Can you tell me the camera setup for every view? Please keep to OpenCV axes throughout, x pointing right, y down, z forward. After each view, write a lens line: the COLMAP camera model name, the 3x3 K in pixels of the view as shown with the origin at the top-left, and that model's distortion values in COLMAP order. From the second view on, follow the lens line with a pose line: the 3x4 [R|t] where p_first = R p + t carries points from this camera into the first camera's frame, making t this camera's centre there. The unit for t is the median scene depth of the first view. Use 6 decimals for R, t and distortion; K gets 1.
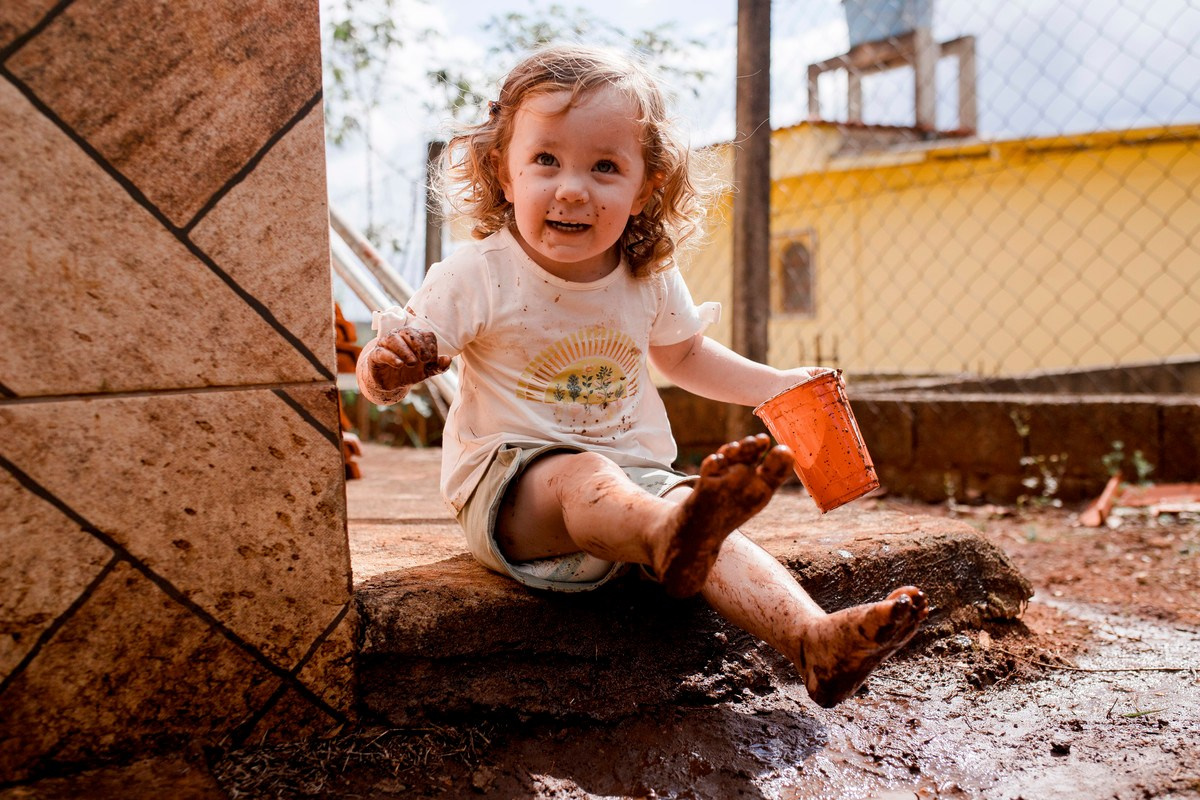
lens RADIAL K [[1170.8, 0, 609.1], [0, 1170.8, 396.5], [0, 0, 1]] dist [-0.014979, 0.000000]
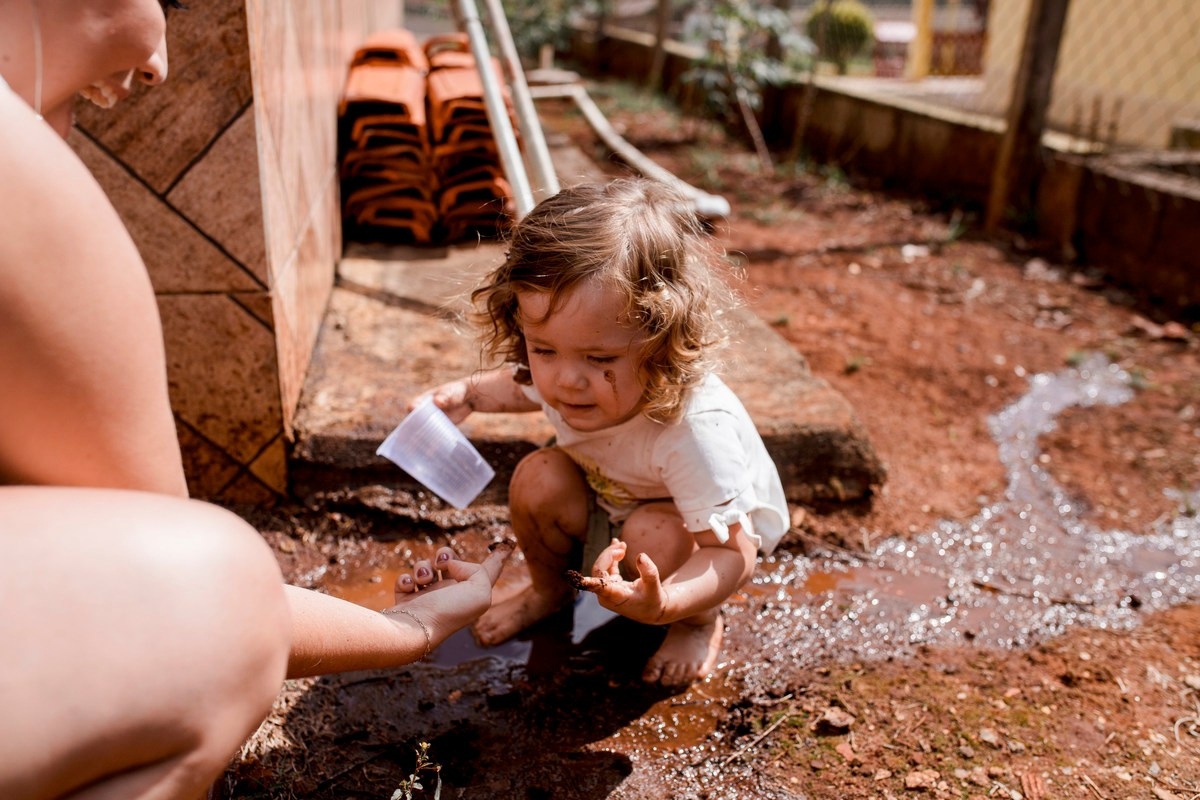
lens RADIAL K [[1170.8, 0, 595.3], [0, 1170.8, 400.5], [0, 0, 1]] dist [-0.014979, 0.000000]
pose [[0.924963, 0.186230, -0.331303, 0.700349], [-0.075564, 0.944430, 0.319910, -0.405022], [0.372469, -0.270870, 0.887635, -0.228327]]
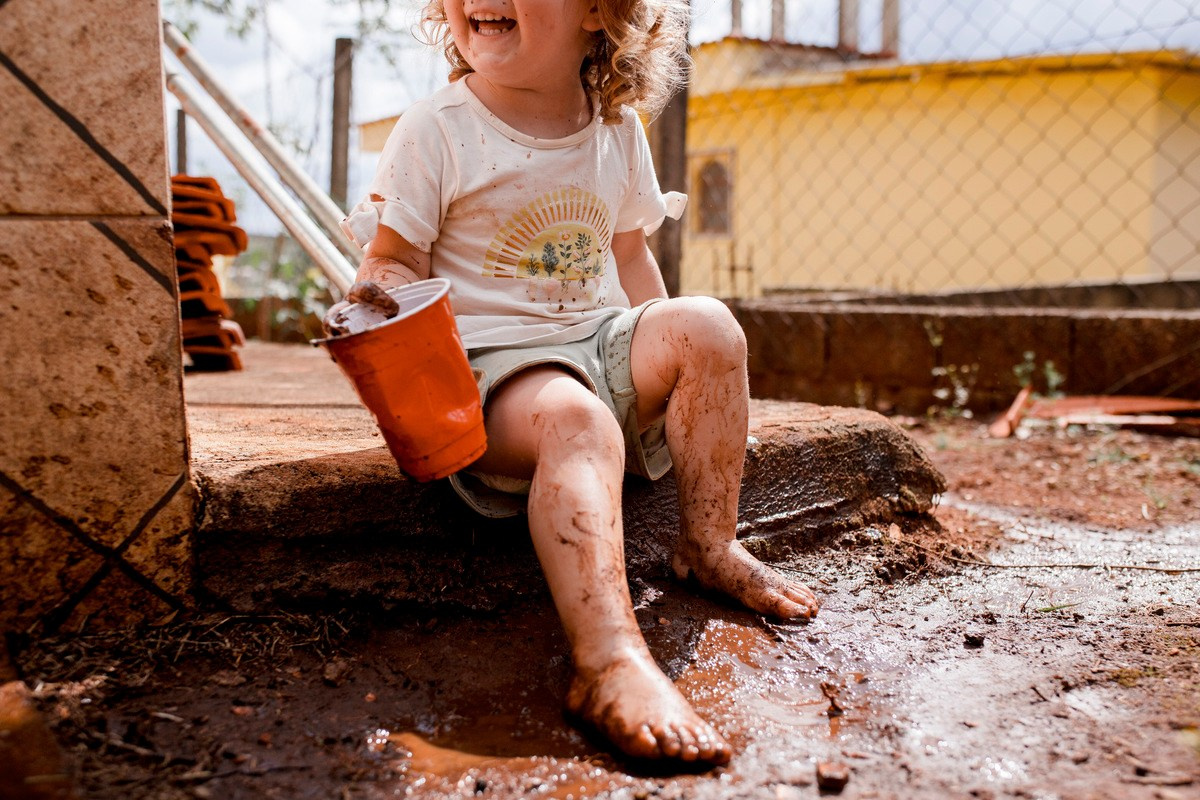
lens RADIAL K [[1170.8, 0, 608.7], [0, 1170.8, 390.7], [0, 0, 1]] dist [-0.014979, 0.000000]
pose [[0.997291, 0.017063, 0.071556, 0.030558], [-0.021368, 0.997980, 0.059828, 0.058205], [-0.070390, -0.061195, 0.995641, 0.117139]]
